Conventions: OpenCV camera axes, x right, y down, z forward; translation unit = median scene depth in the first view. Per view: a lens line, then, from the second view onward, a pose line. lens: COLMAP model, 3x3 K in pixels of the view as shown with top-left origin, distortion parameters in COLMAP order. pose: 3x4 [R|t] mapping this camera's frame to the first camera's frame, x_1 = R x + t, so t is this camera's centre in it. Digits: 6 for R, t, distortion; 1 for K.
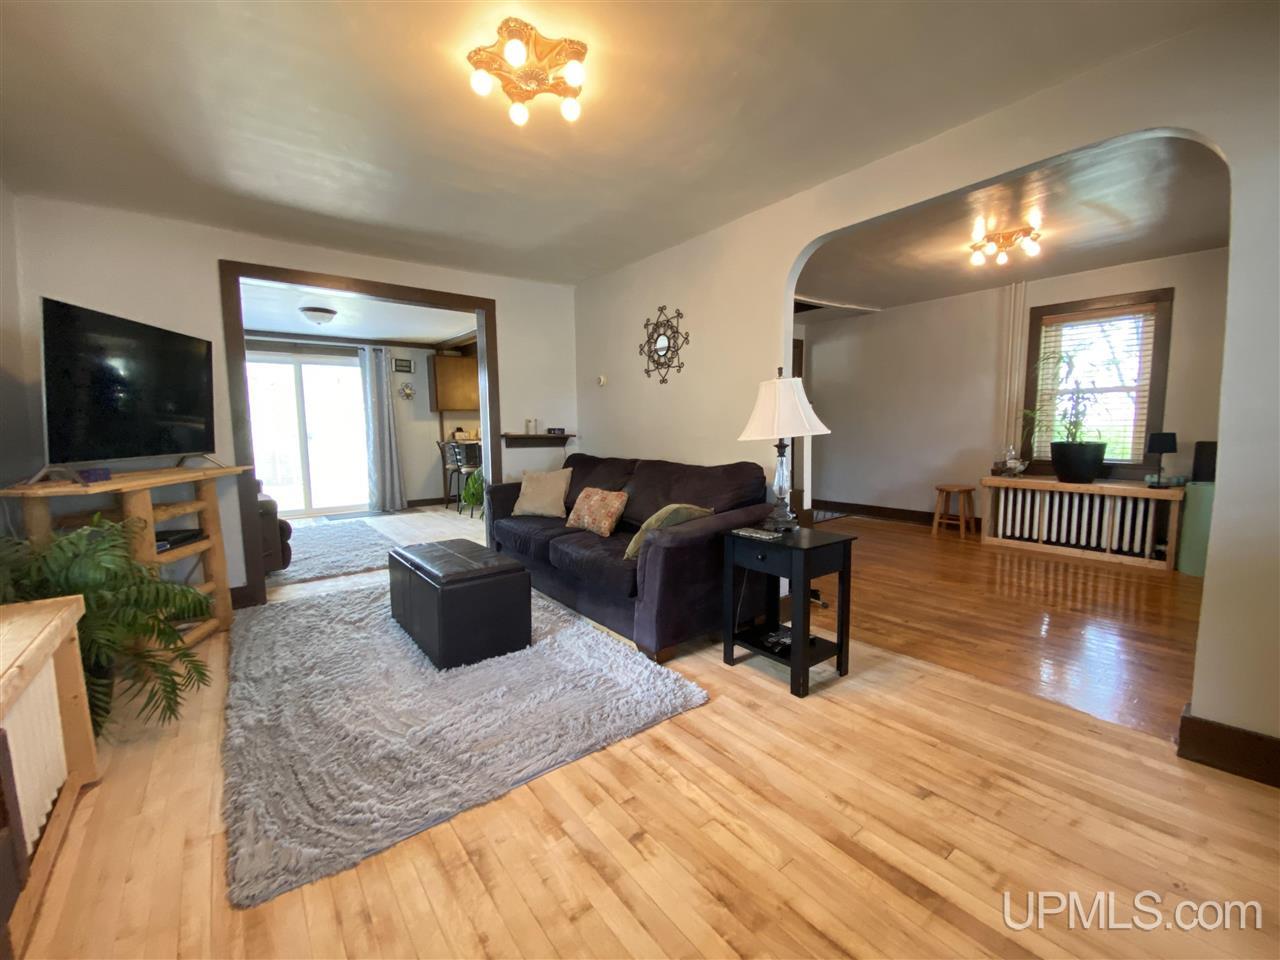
lens RADIAL K [[516.9, 0, 640.0], [0, 516.9, 480.0], [0, 0, 1]] dist [0.019132, -0.019876]
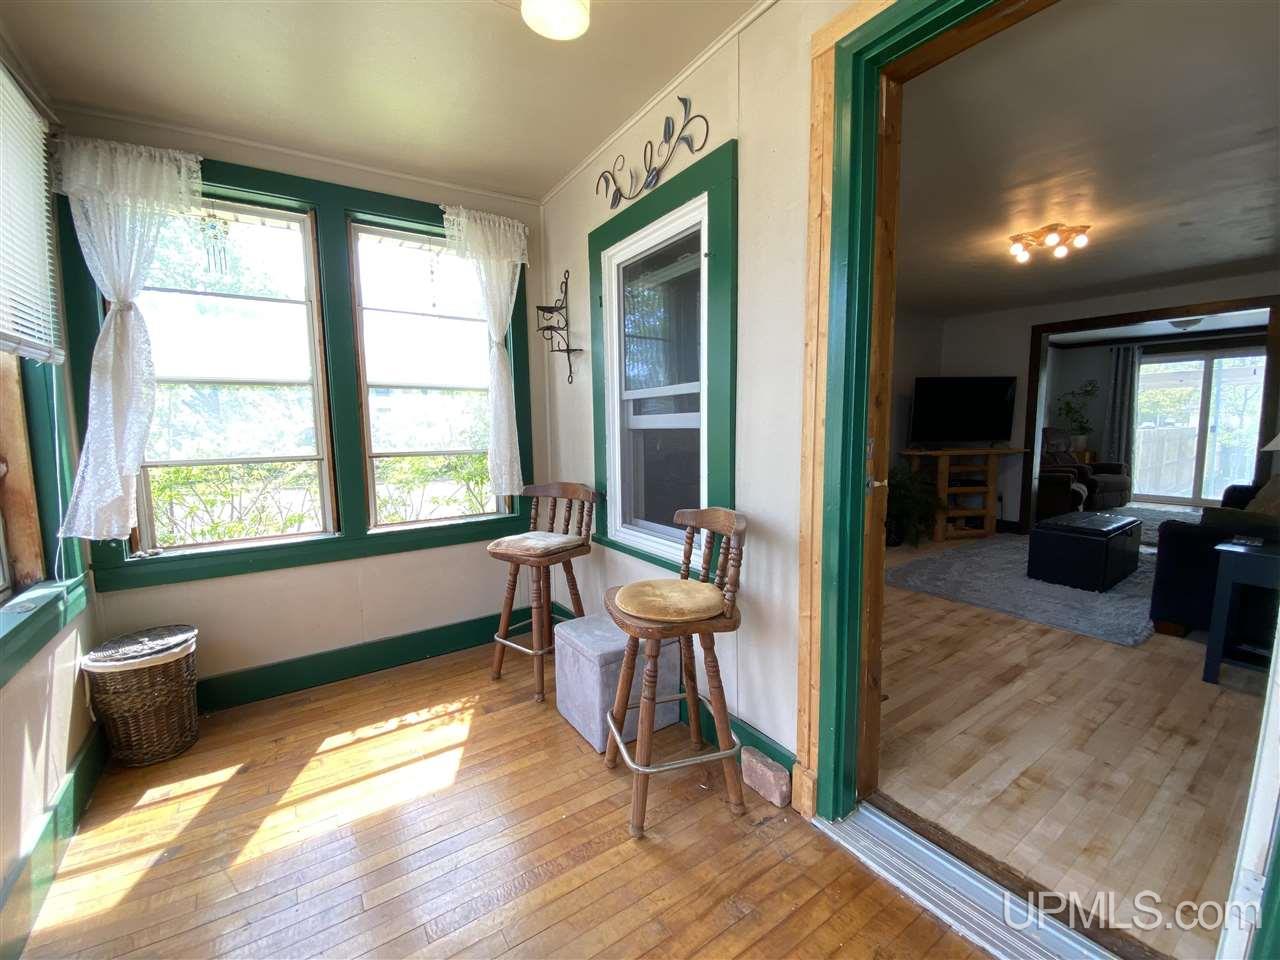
lens RADIAL K [[516.9, 0, 640.0], [0, 516.9, 480.0], [0, 0, 1]] dist [0.019132, -0.019876]
pose [[-0.061210, 0.115567, -0.991412, 1.152296], [-0.084653, 0.989095, 0.120523, -0.031809], [0.994529, 0.091303, -0.050759, -0.154690]]
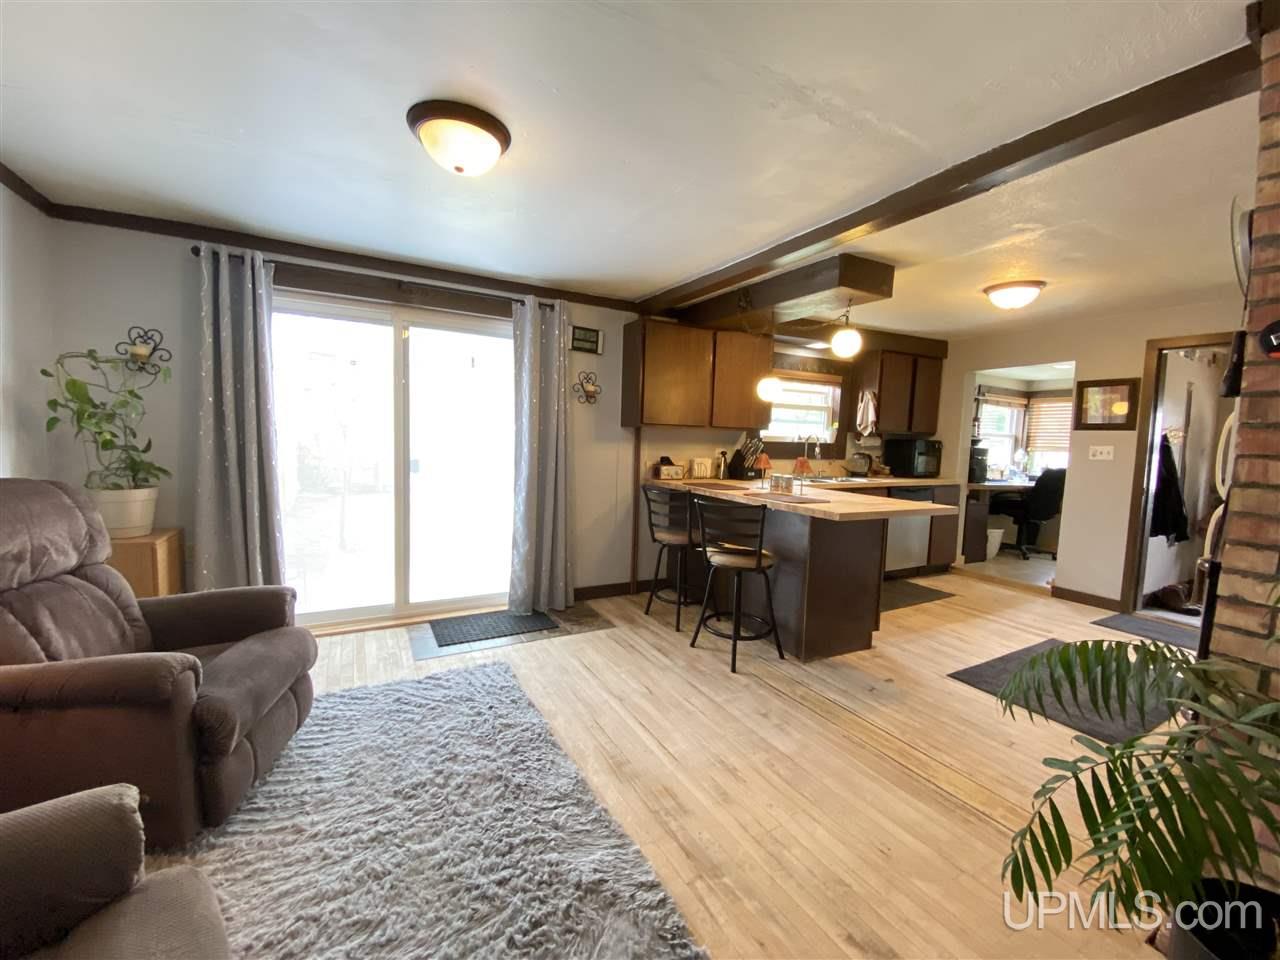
lens RADIAL K [[516.9, 0, 640.0], [0, 516.9, 480.0], [0, 0, 1]] dist [0.019132, -0.019876]
pose [[0.984812, 0.058725, -0.163390, -0.846296], [-0.061894, 0.997979, -0.014368, -0.199517], [0.162216, 0.024263, 0.986457, 1.350644]]
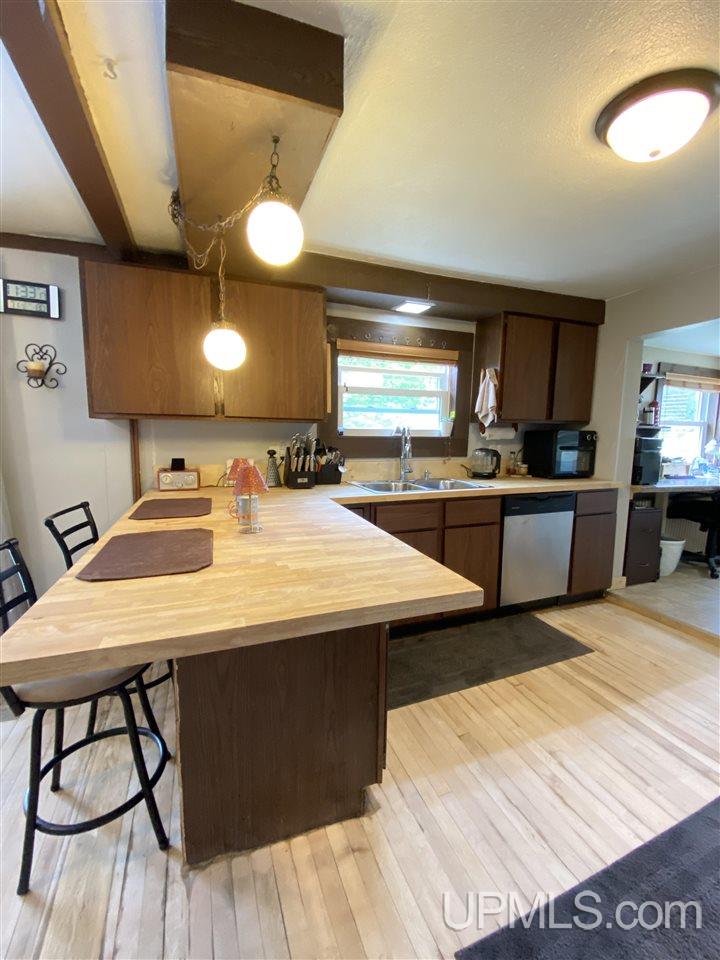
lens RADIAL K [[387.7, 0, 360.0], [0, 387.7, 480.0], [0, 0, 1]] dist [0.019132, -0.019876]
pose [[0.956658, 0.060824, -0.284791, -0.359846], [-0.055037, 0.998084, 0.028285, -0.300599], [0.285966, -0.011385, 0.958172, 2.207784]]
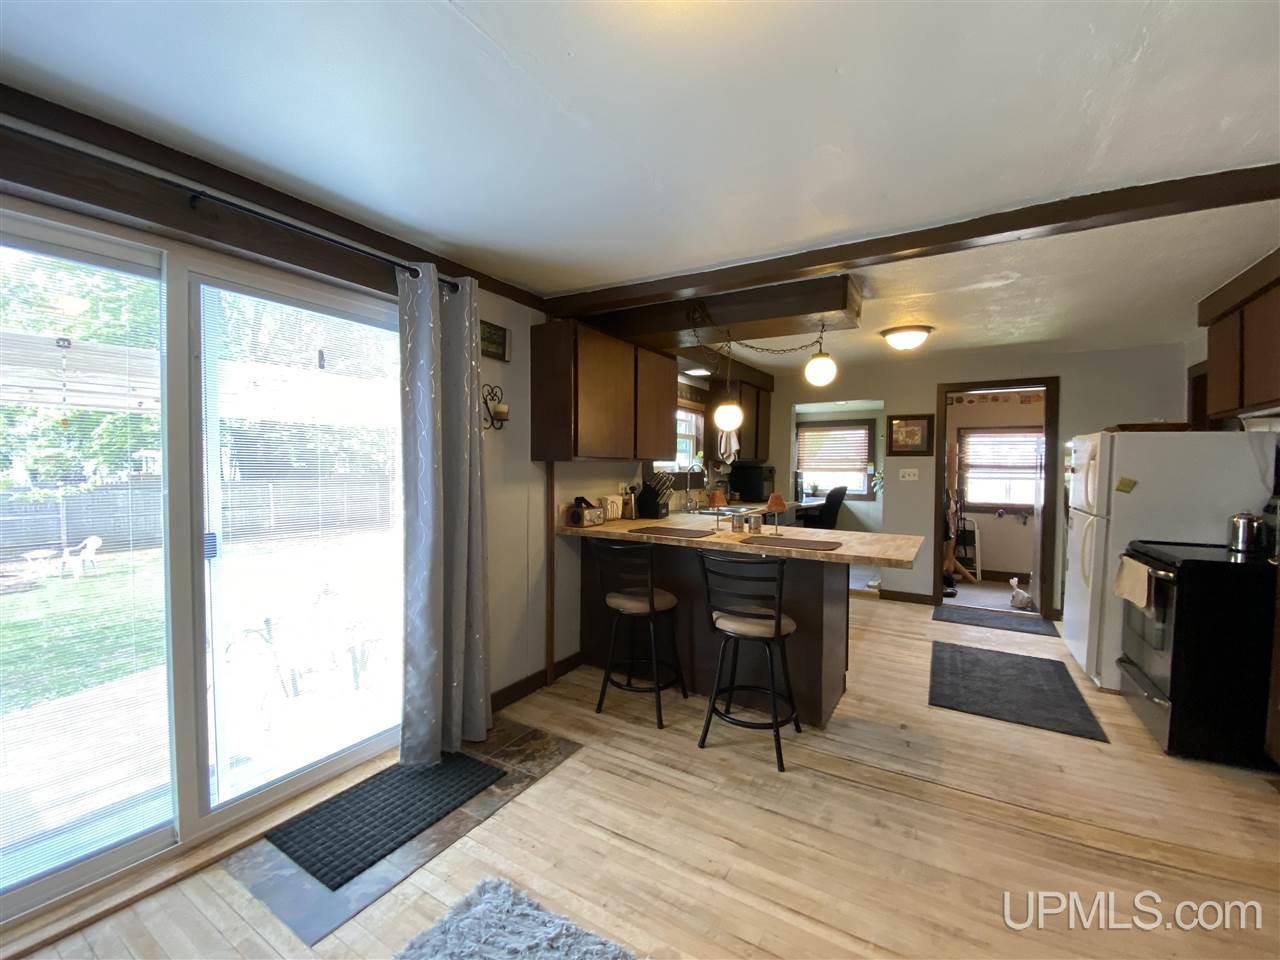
lens RADIAL K [[519.4, 0, 638.3], [0, 519.4, 471.7], [0, 0, 1]] dist [0.012430, -0.019892]
pose [[0.934031, 0.018201, 0.356728, -1.358065], [0.014263, 0.996004, -0.088162, -0.248361], [-0.356907, 0.087434, 0.930039, 1.708606]]
